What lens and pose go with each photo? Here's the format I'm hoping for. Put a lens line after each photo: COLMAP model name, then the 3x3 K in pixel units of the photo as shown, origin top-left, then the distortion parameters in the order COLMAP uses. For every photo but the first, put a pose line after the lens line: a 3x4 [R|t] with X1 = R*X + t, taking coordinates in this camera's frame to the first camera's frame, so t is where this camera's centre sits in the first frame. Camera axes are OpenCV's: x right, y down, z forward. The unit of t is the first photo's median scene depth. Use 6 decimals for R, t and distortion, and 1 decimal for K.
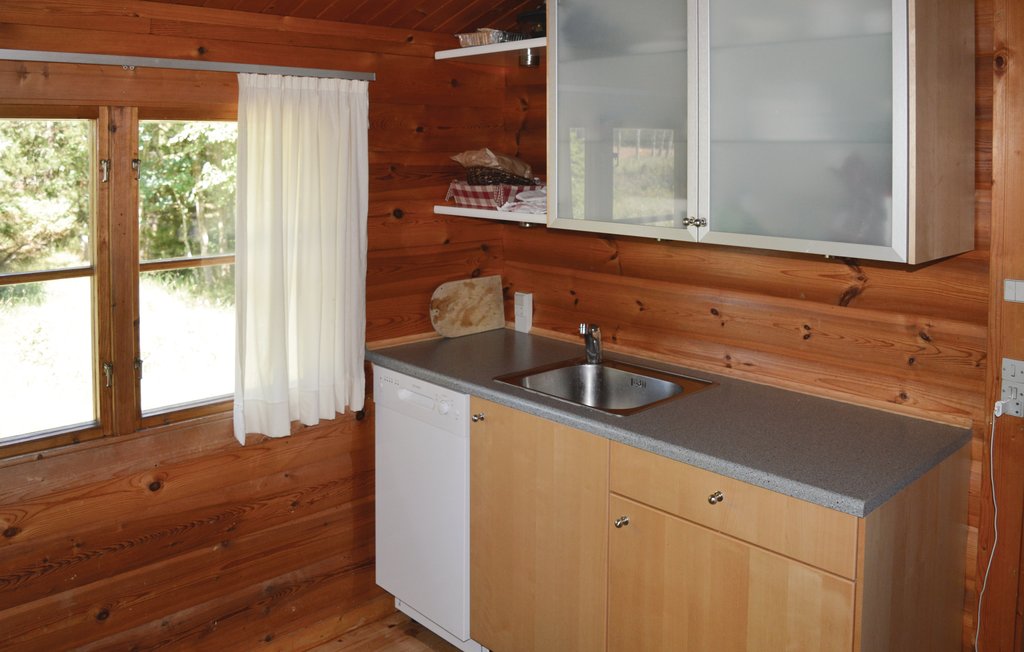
lens RADIAL K [[850.4, 0, 512.0], [0, 850.4, 326.0], [0, 0, 1]] dist [-0.004963, -0.002634]
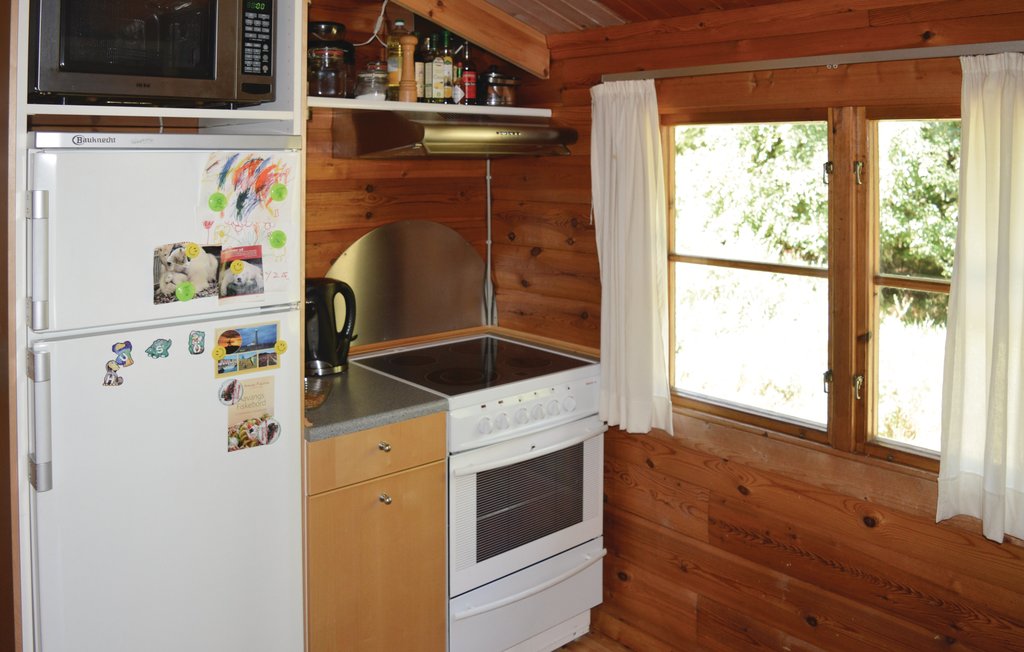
lens RADIAL K [[880.1, 0, 511.8], [0, 880.1, 277.1], [0, 0, 1]] dist [-0.071827, -0.002278]
pose [[-0.015748, 0.140109, -0.990011, 0.502444], [-0.208582, 0.967890, 0.140296, -0.123561], [0.977878, 0.208707, 0.013982, 0.618050]]
